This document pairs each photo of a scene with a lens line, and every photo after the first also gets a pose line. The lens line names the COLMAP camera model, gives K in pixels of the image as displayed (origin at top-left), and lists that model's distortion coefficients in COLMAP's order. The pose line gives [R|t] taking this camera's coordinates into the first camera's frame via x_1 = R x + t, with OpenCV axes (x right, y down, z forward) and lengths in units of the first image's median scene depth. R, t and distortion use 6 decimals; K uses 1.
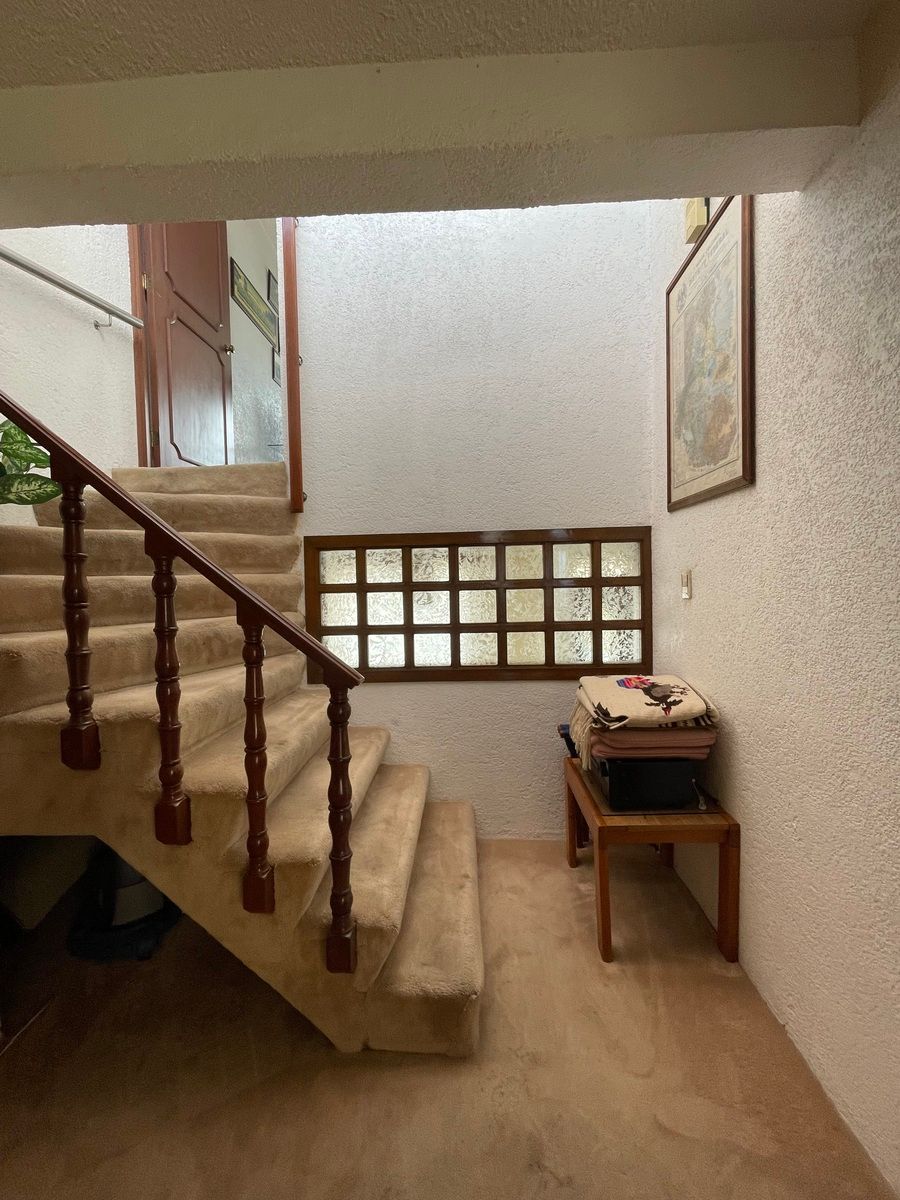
lens RADIAL K [[485.5, 0, 453.2], [0, 485.5, 596.1], [0, 0, 1]] dist [-0.011975, 0.004724]
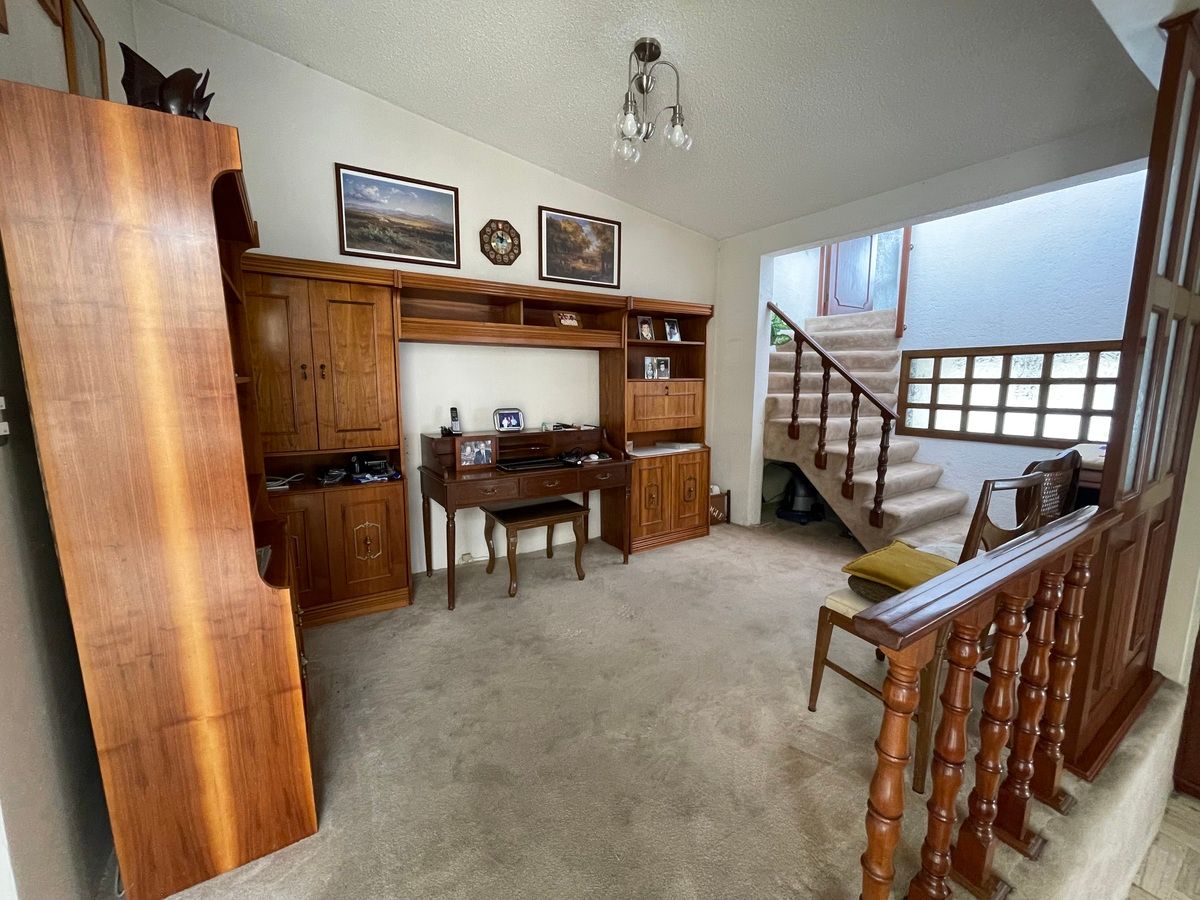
lens RADIAL K [[485.5, 0, 596.5], [0, 485.5, 447.5], [0, 0, 1]] dist [-0.011975, 0.004724]
pose [[0.574879, 0.133860, -0.807215, 0.618332], [-0.039106, 0.989895, 0.136303, 0.034122], [0.817303, -0.046790, 0.574305, -1.113070]]
